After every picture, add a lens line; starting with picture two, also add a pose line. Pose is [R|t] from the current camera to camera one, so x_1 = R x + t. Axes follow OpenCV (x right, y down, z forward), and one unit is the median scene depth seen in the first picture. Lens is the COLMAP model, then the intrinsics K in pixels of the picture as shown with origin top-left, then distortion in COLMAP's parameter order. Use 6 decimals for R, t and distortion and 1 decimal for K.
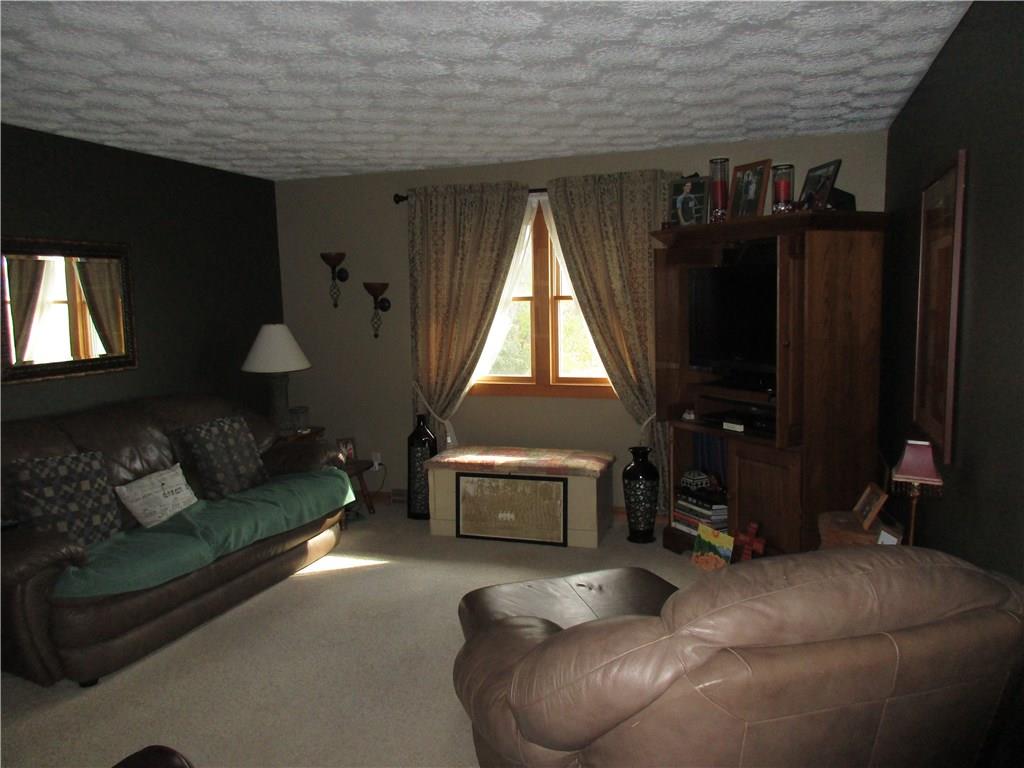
lens RADIAL K [[758.4, 0, 508.2], [0, 758.4, 384.4], [0, 0, 1]] dist [-0.000162, -0.002581]
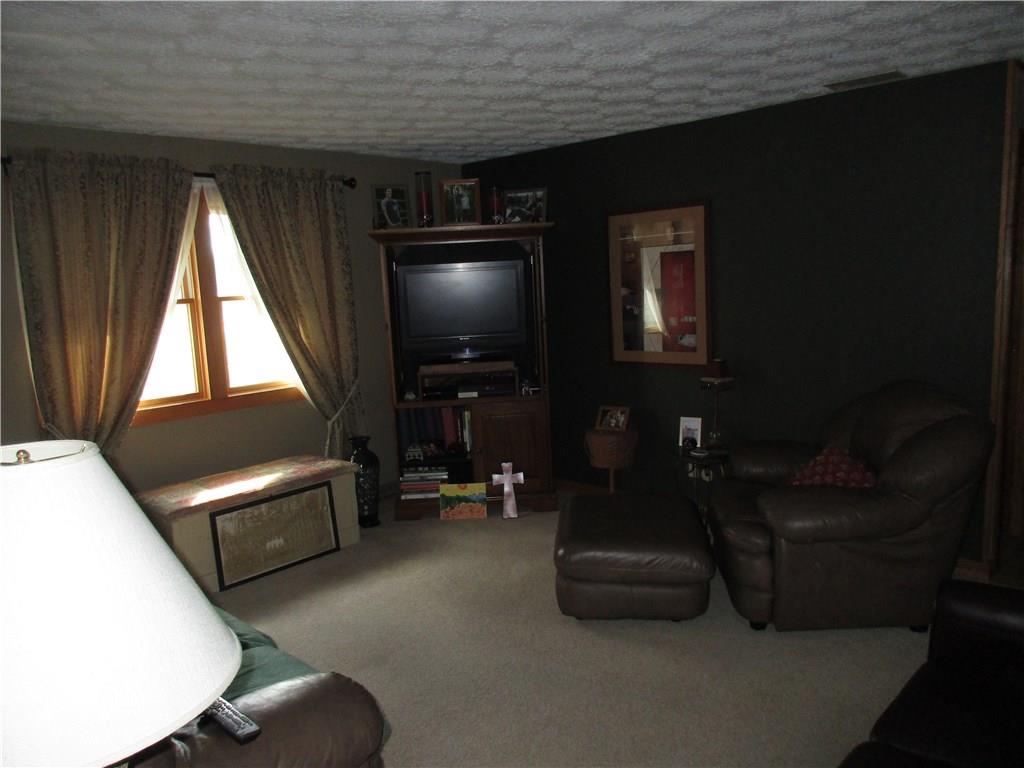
lens RADIAL K [[758.4, 0, 507.4], [0, 758.4, 383.1], [0, 0, 1]] dist [-0.000162, -0.002581]
pose [[0.414734, -0.124475, 0.901389, -0.679450], [0.143790, 0.987118, 0.070155, -0.034124], [-0.898510, 0.100514, 0.427290, 0.368851]]
